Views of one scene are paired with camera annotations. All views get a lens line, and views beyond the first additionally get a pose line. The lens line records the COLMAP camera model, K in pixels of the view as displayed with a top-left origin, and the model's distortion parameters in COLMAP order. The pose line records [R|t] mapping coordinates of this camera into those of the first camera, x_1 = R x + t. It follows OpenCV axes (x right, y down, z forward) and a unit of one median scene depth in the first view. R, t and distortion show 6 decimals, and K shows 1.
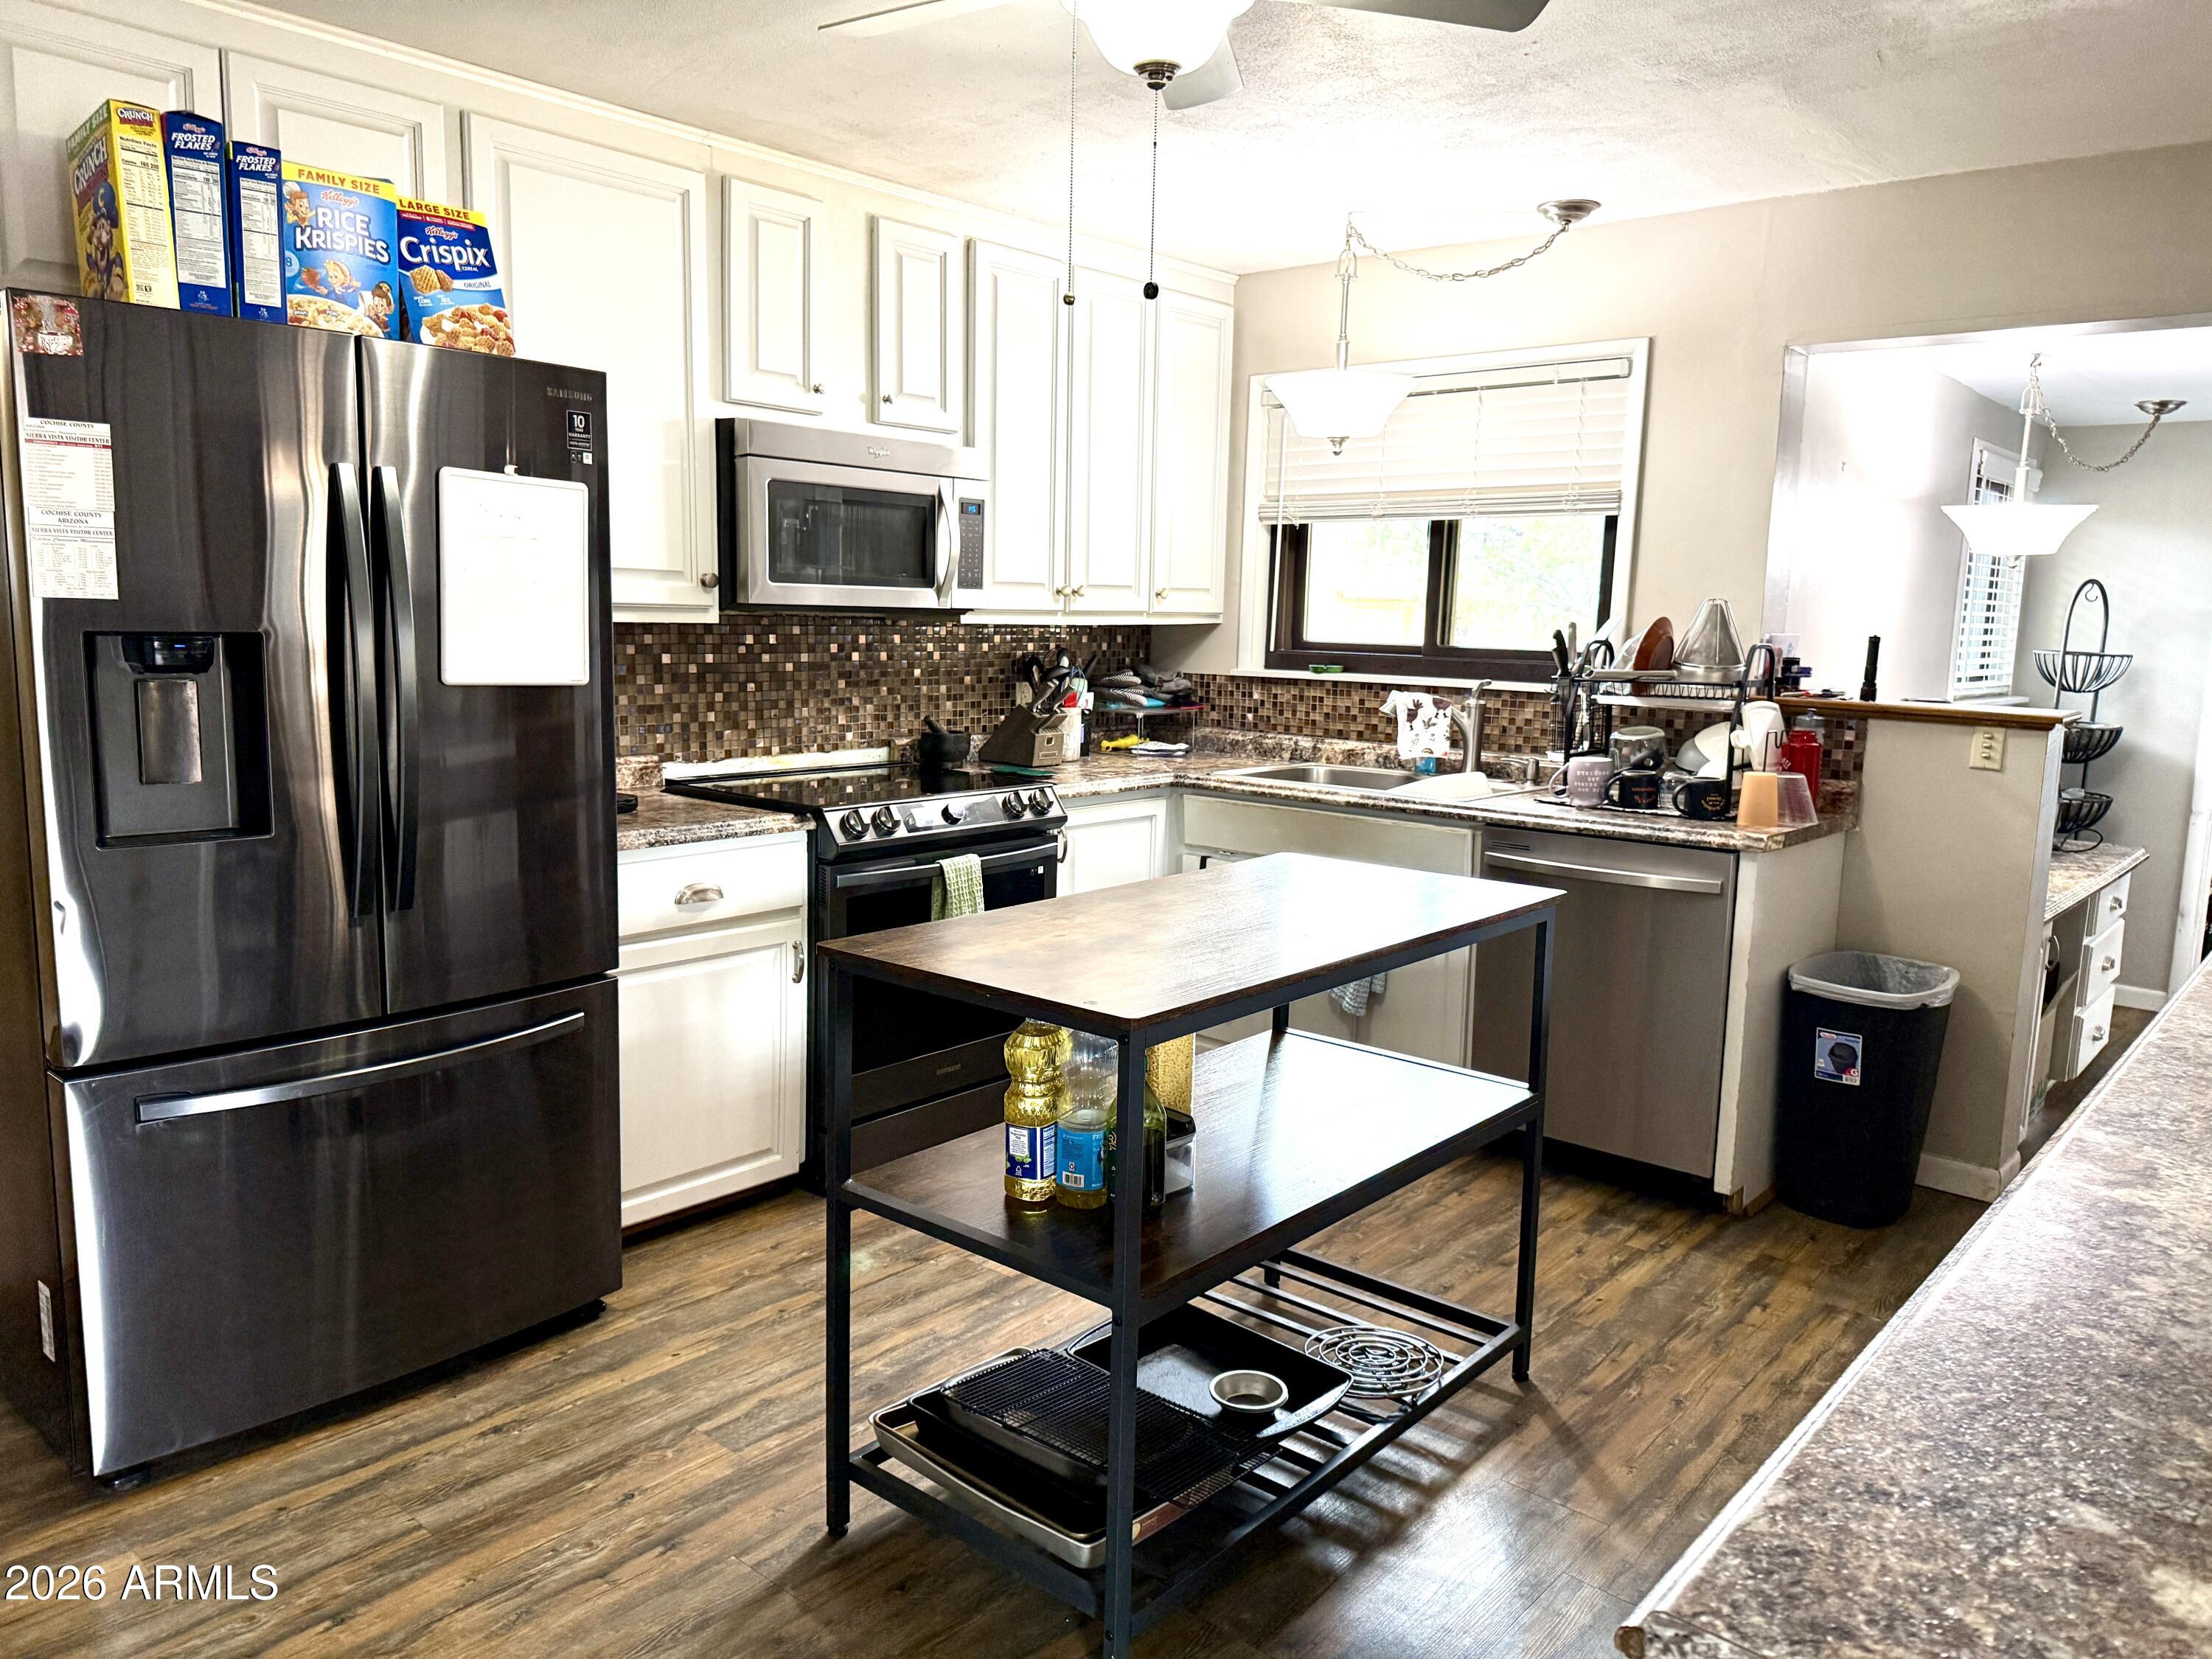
lens RADIAL K [[1552.9, 0, 1106.0], [0, 1552.9, 829.5], [0, 0, 1]] dist [0.116268, -0.178847]
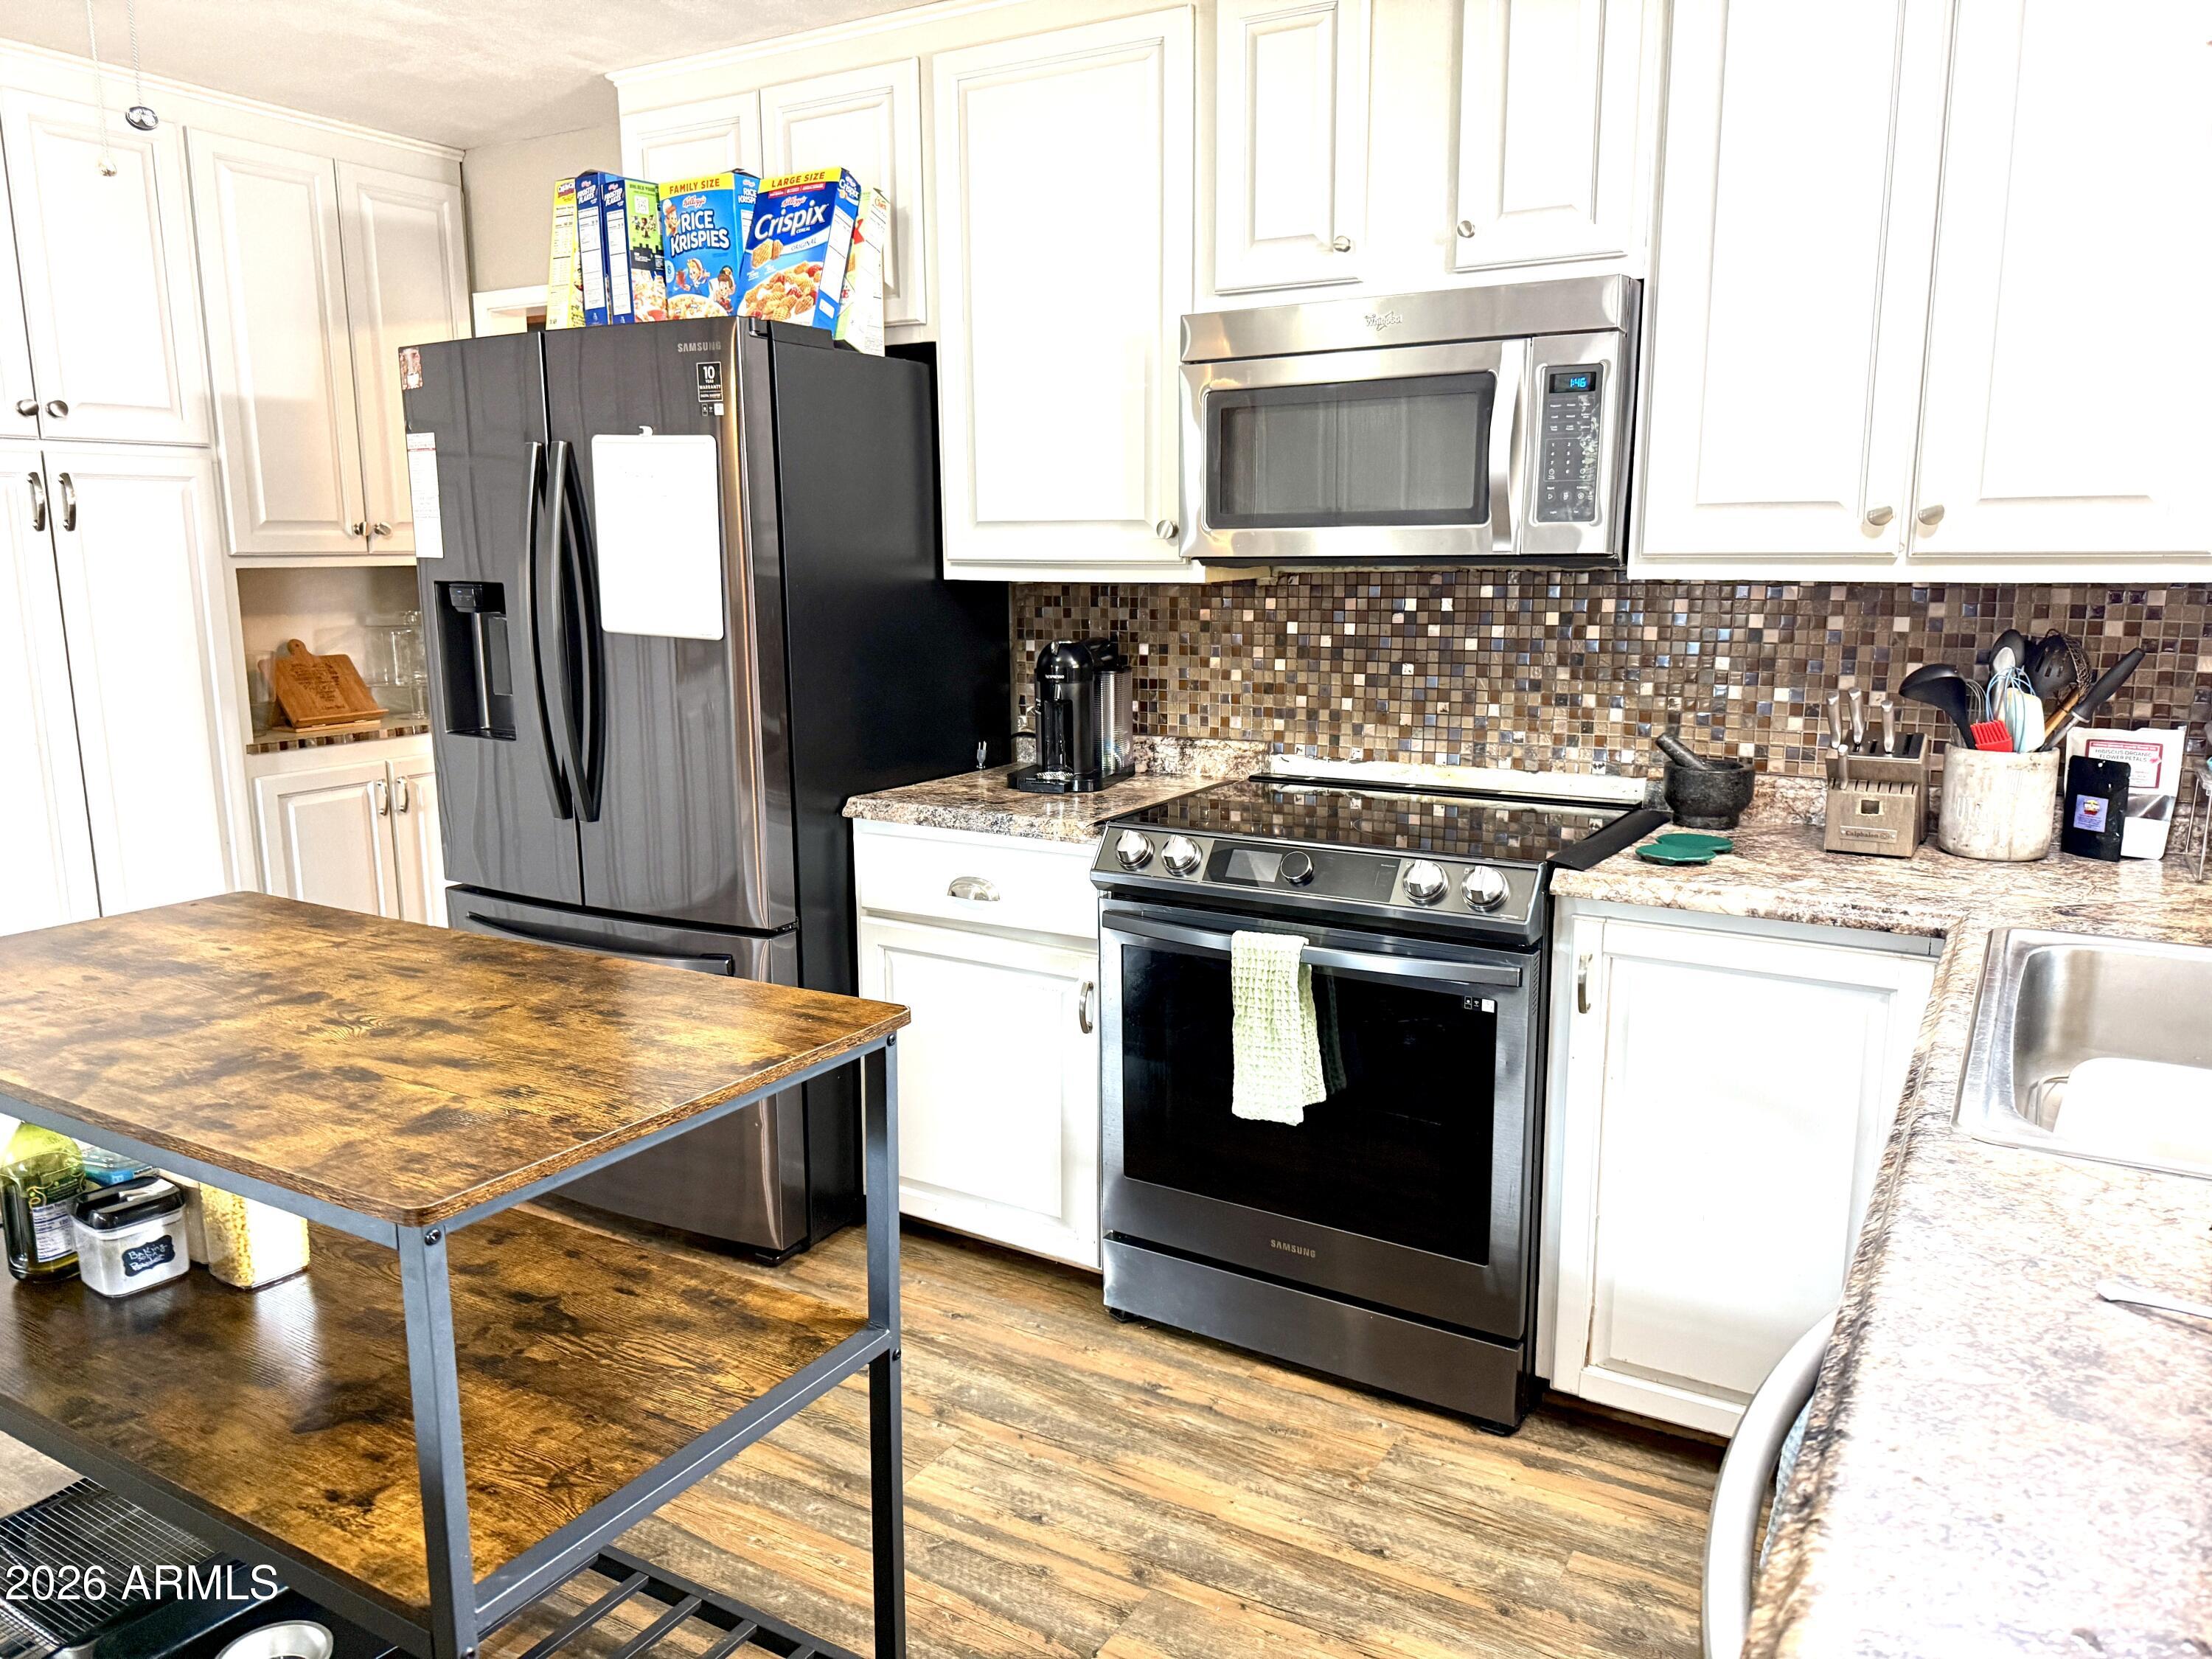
lens RADIAL K [[1552.3, 0, 1121.2], [0, 1552.3, 841.5], [0, 0, 1]] dist [0.096901, -0.160565]
pose [[0.172742, 0.153789, -0.972887, 0.484300], [-0.135853, 0.982015, 0.131110, -0.089857], [0.975553, 0.109521, 0.190528, 0.738594]]
